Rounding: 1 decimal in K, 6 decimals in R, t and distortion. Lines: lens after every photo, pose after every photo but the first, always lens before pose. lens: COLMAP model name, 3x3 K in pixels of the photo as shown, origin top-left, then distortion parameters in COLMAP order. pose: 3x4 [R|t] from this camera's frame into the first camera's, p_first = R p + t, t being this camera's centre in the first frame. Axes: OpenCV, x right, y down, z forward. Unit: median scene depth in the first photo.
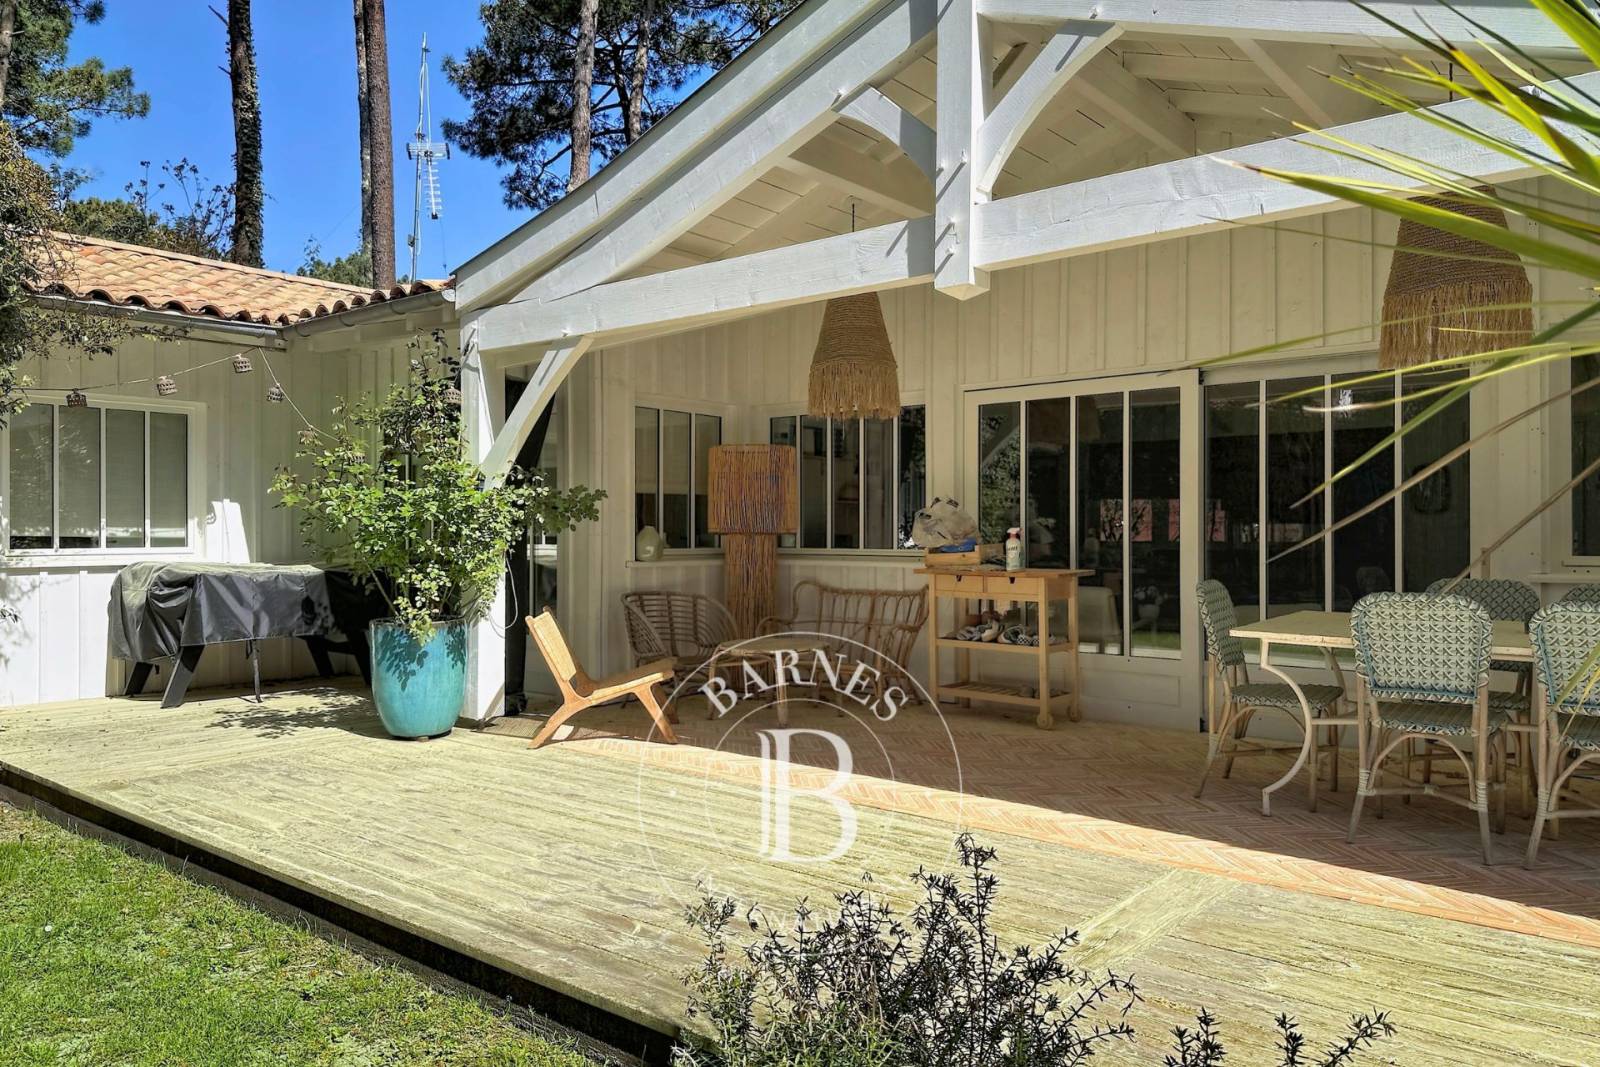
lens RADIAL K [[1120.8, 0, 800.0], [0, 1120.8, 533.5], [0, 0, 1]] dist [-0.005232, -0.004670]
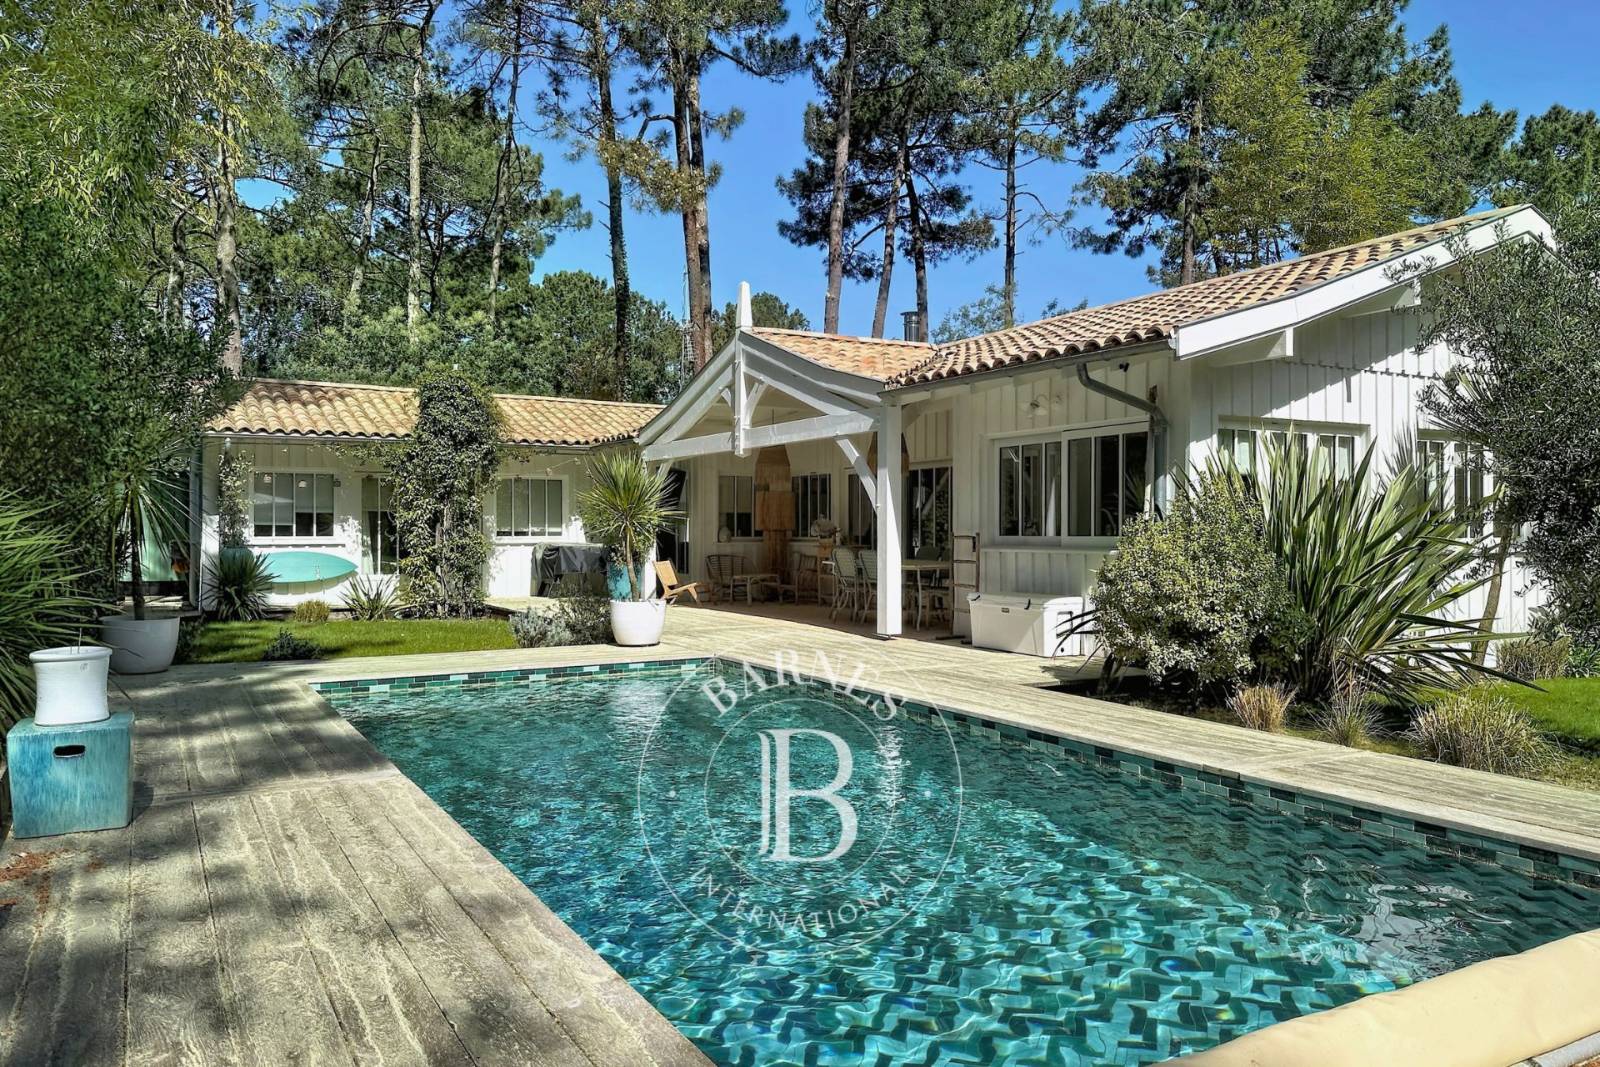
lens RADIAL K [[1120.8, 0, 800.0], [0, 1120.8, 533.5], [0, 0, 1]] dist [-0.005232, -0.004670]
pose [[0.934586, 0.000186, -0.355737, 0.781418], [0.001034, 0.999994, 0.003239, -0.000357], [0.355735, -0.003395, 0.934581, -1.056197]]
